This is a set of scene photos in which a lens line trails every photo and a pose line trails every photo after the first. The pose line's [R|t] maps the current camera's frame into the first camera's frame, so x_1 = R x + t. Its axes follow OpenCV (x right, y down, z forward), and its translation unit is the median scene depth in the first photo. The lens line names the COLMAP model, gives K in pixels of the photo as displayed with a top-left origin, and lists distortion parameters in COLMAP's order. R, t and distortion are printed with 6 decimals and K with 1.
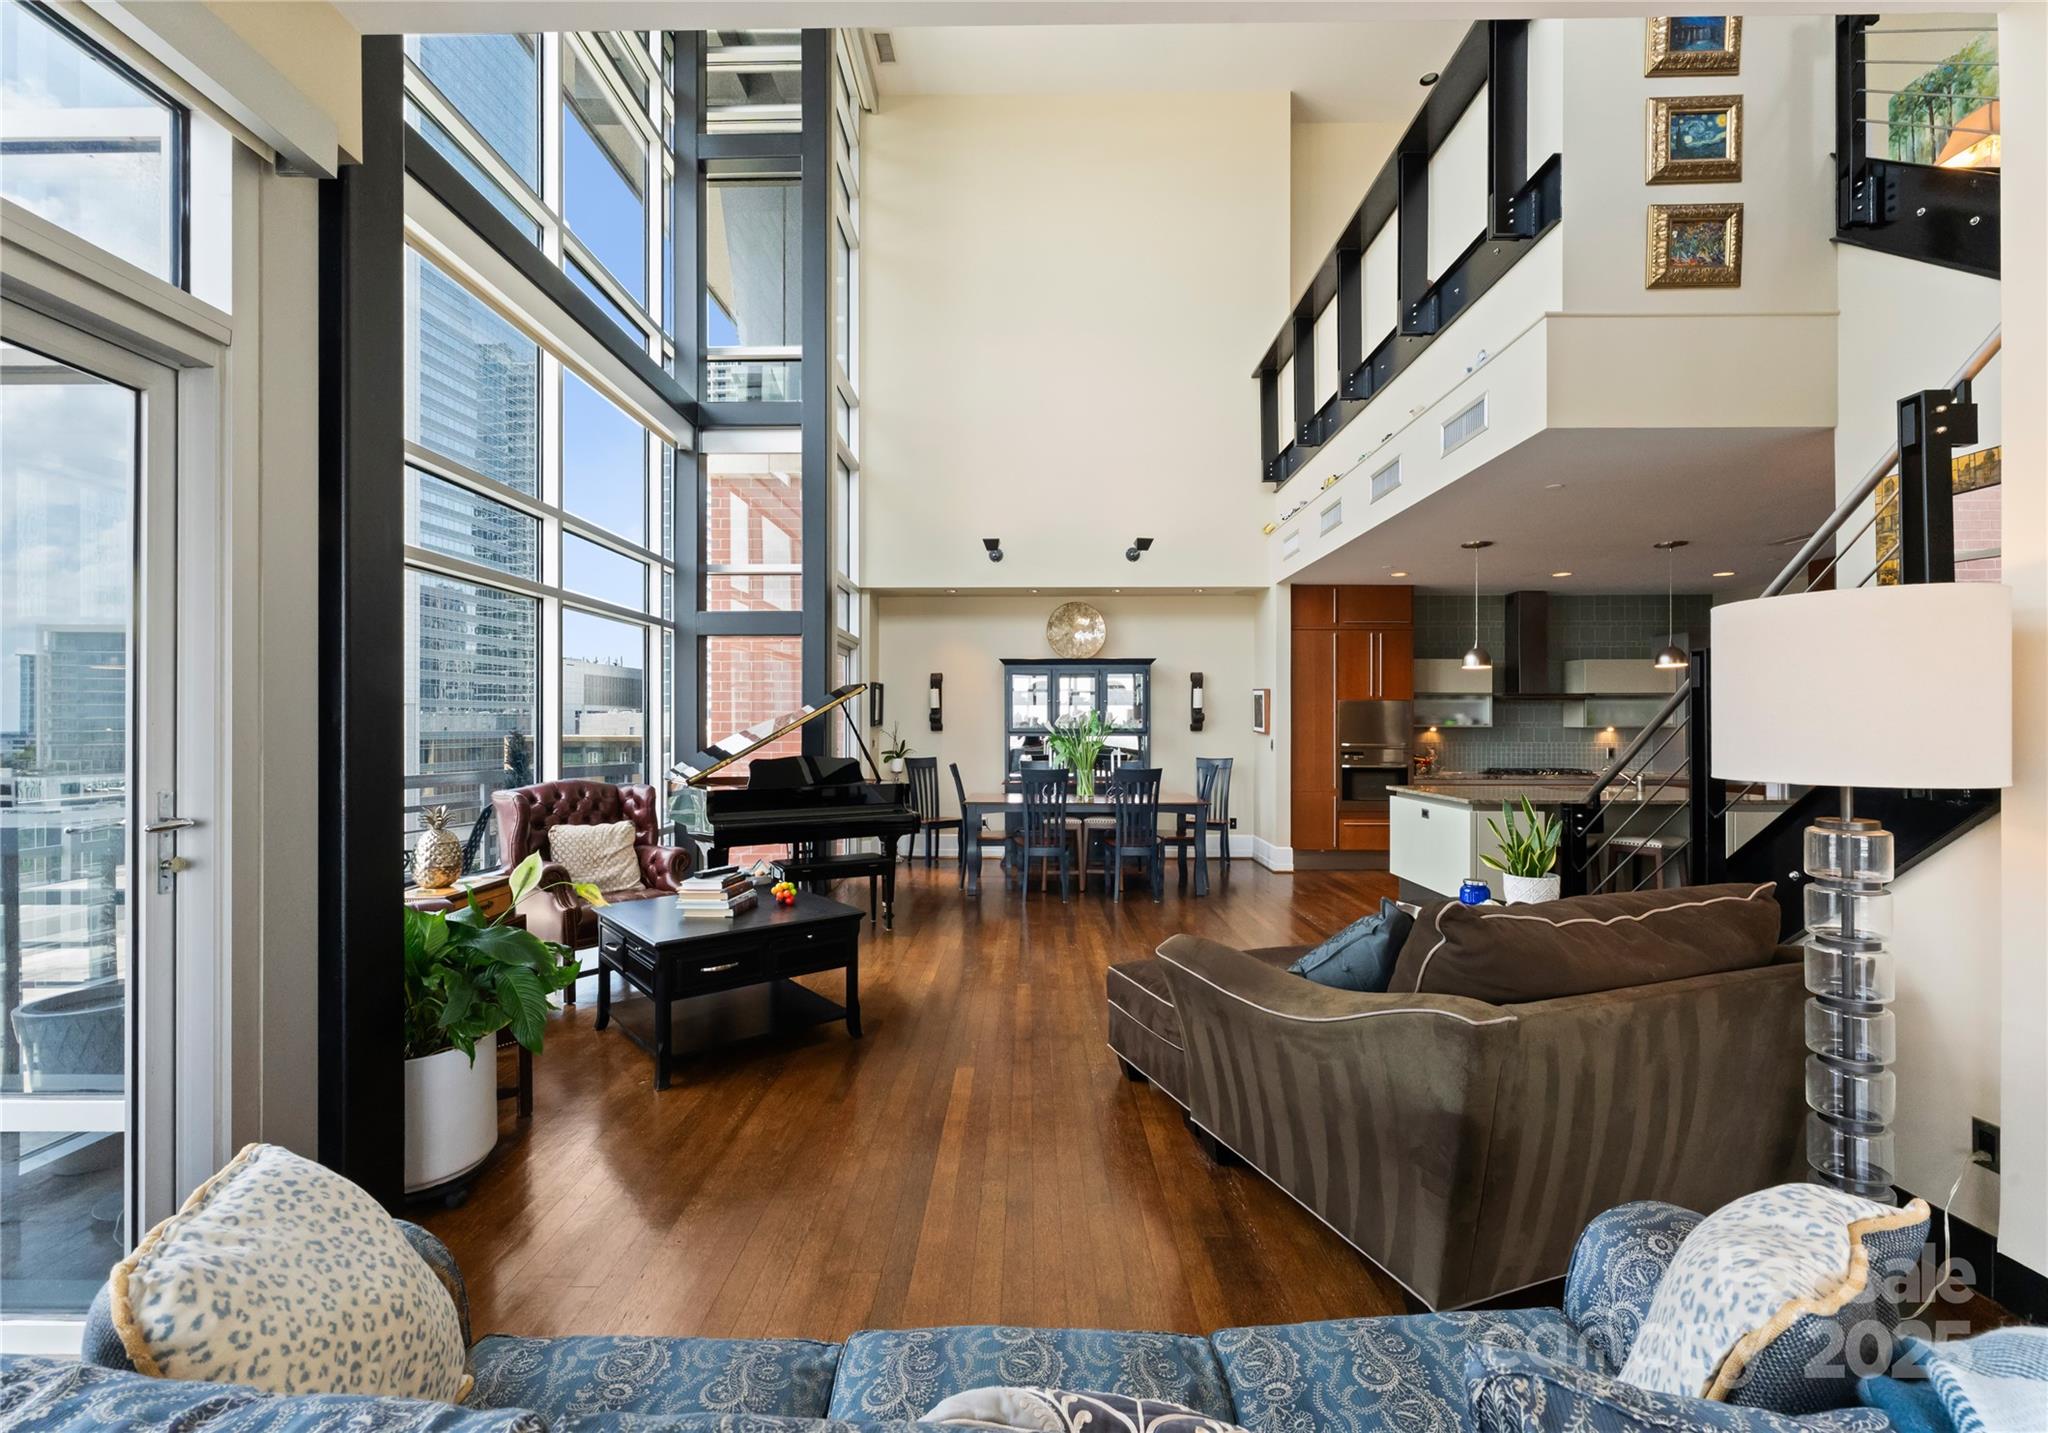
lens RADIAL K [[865.1, 0, 1019.9], [0, 865.1, 723.8], [0, 0, 1]] dist [-0.000759, -0.000404]
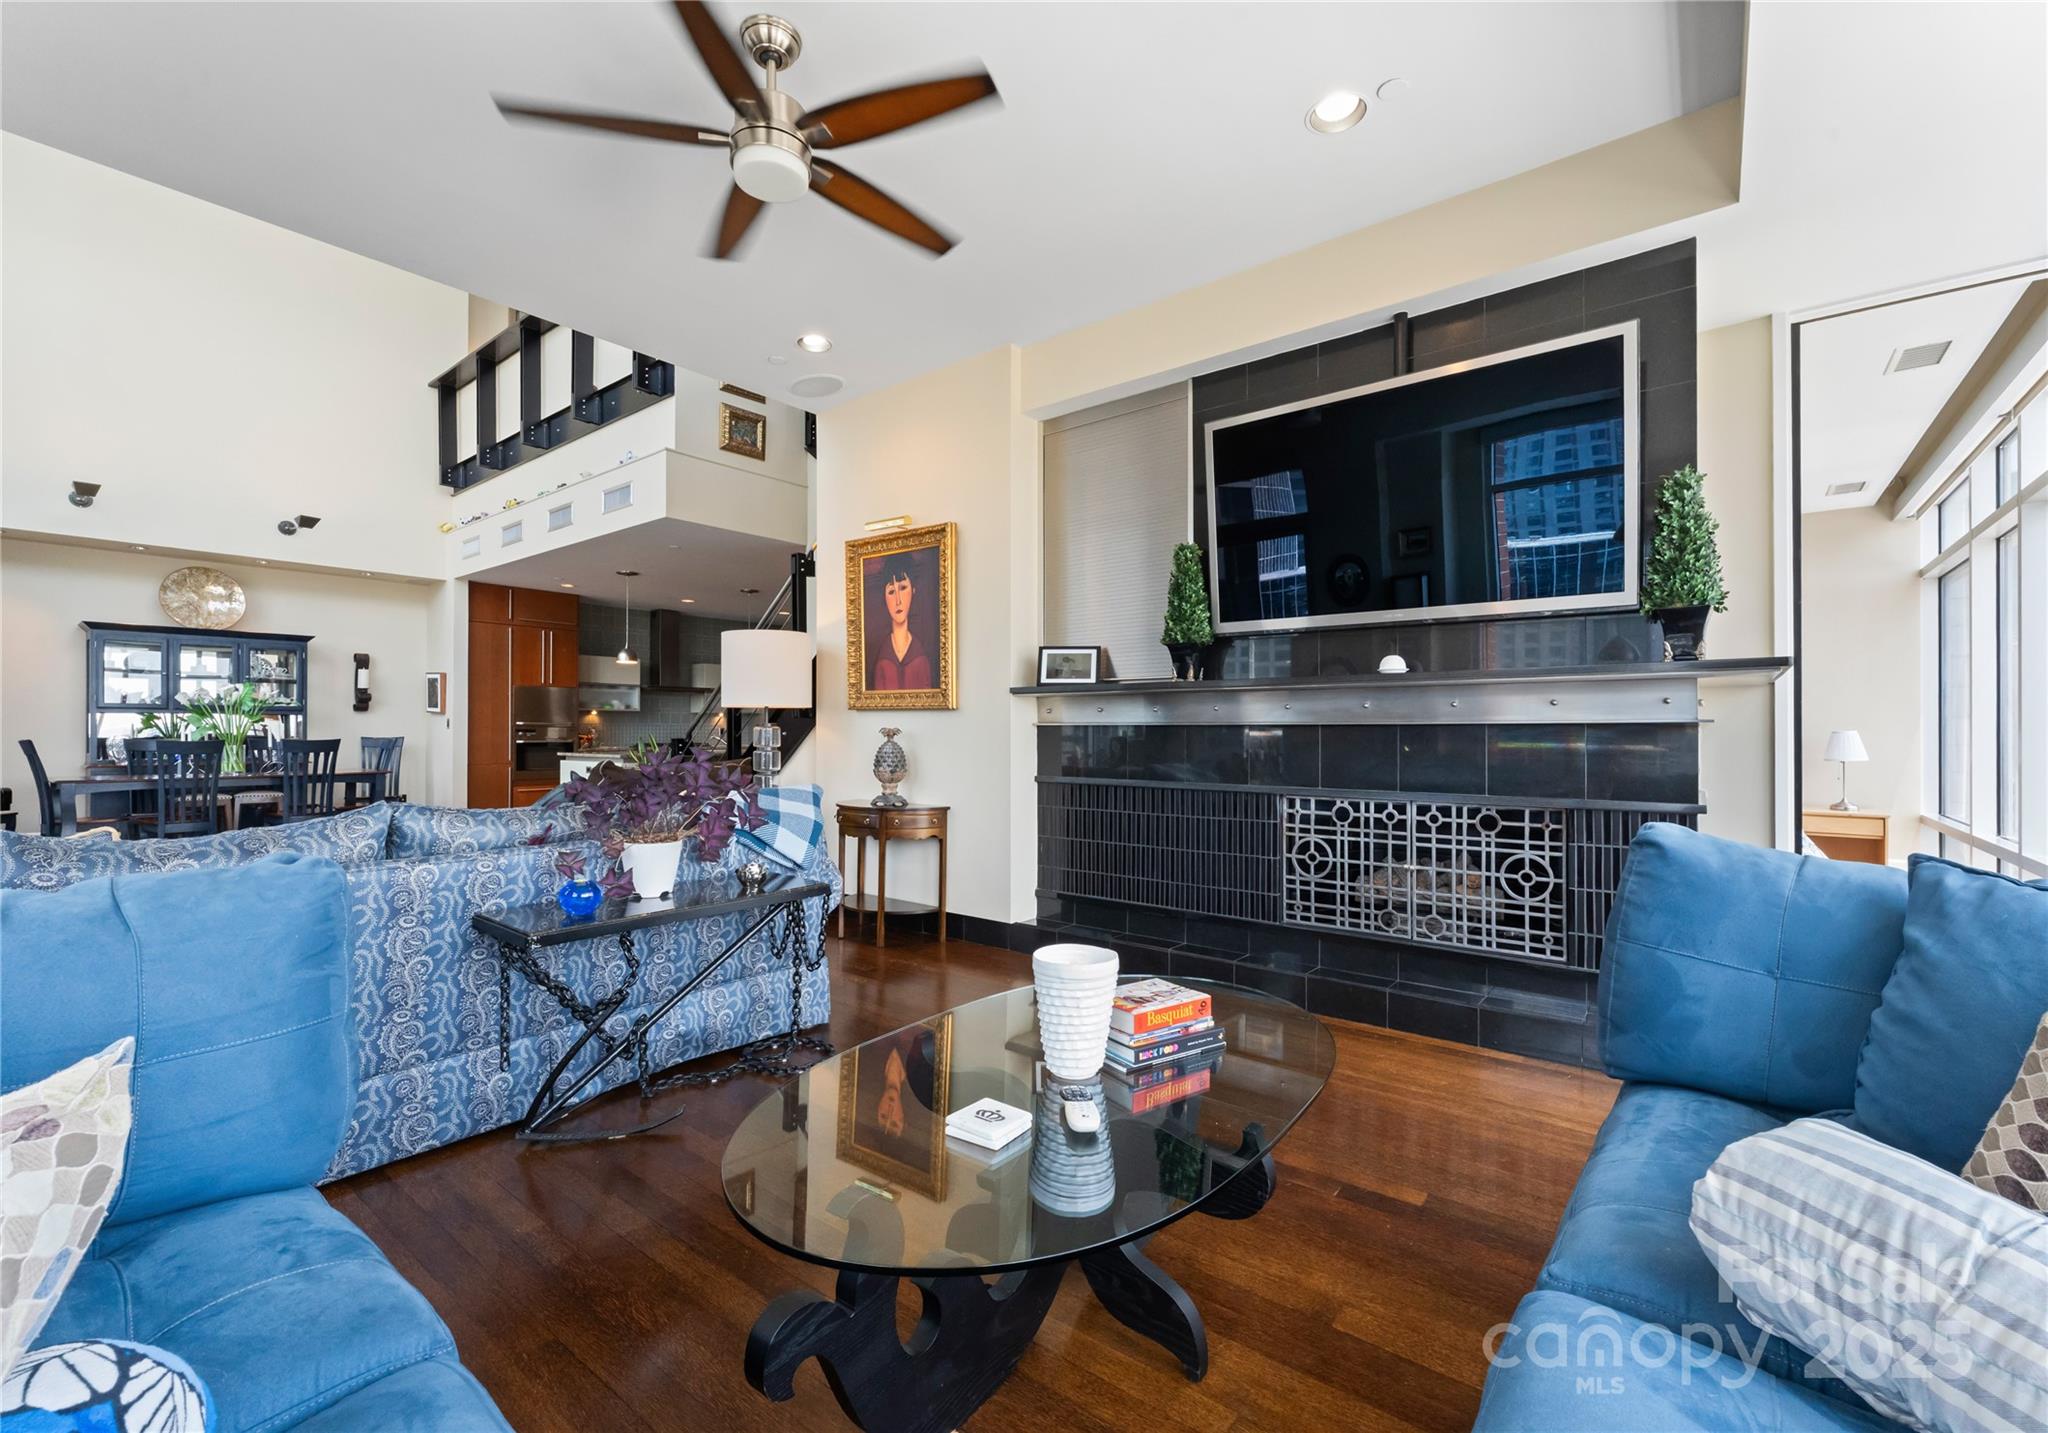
lens RADIAL K [[865.1, 0, 1019.9], [0, 865.1, 723.8], [0, 0, 1]] dist [-0.000759, -0.000404]
pose [[0.617579, 0.005248, 0.786492, -0.125821], [-0.002148, 0.999985, -0.004986, 0.028657], [-0.786506, 0.001390, 0.617581, -0.256433]]
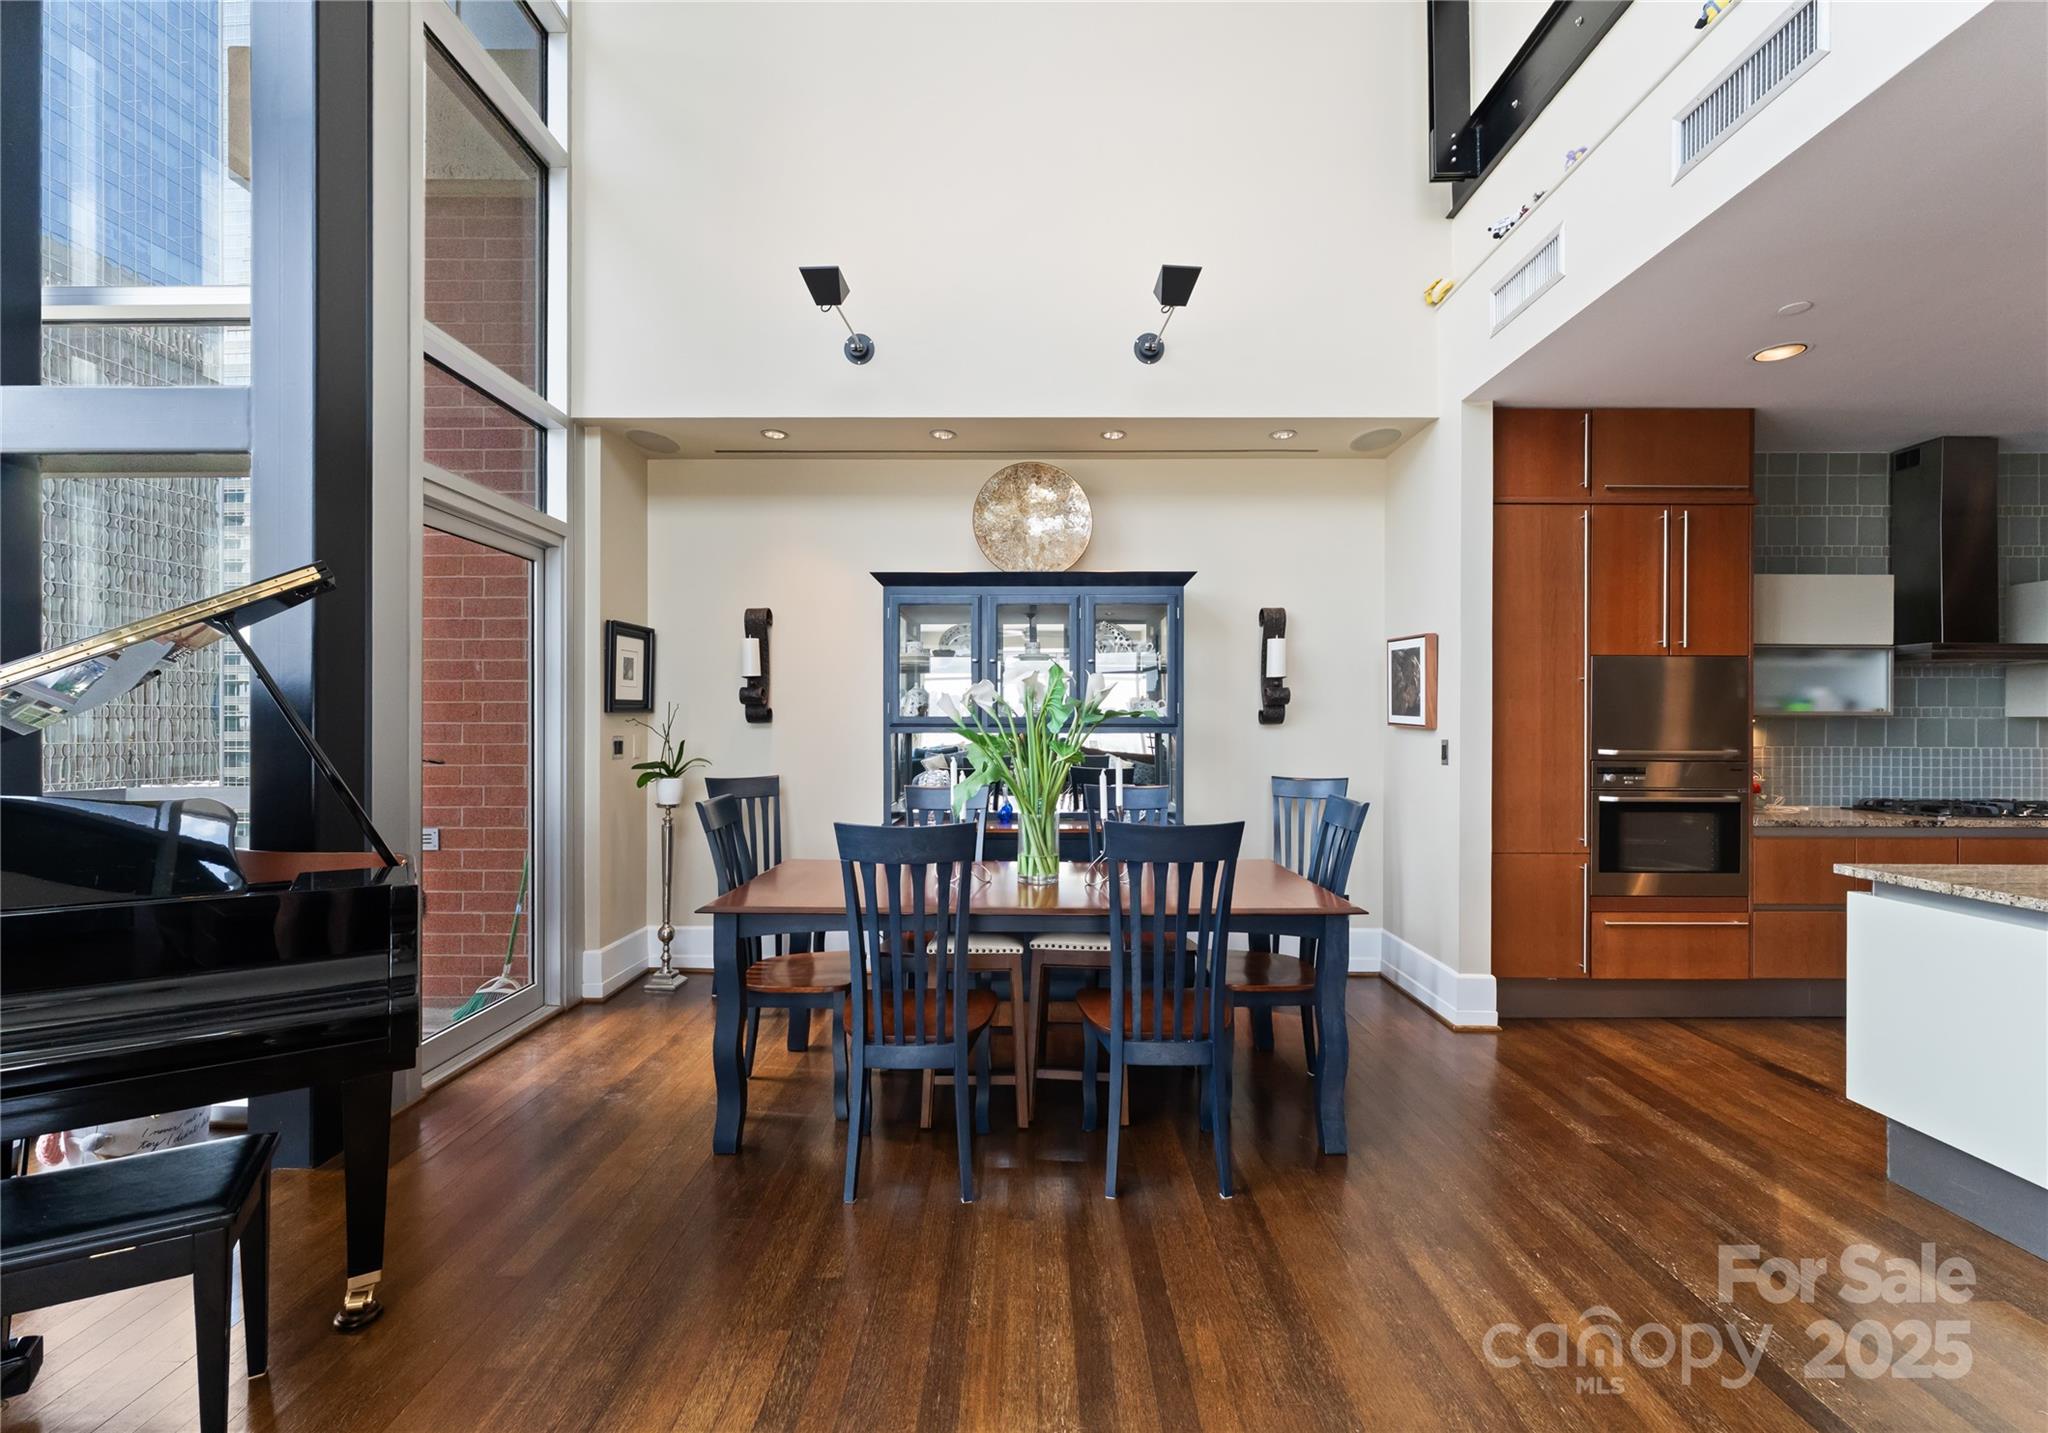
lens RADIAL K [[865.1, 0, 1019.9], [0, 865.1, 723.8], [0, 0, 1]] dist [-0.000759, -0.000404]
pose [[0.999997, 0.001513, -0.001708, 0.061346], [-0.001509, 0.999996, 0.002561, 0.007998], [0.001712, -0.002558, 0.999995, 0.526532]]
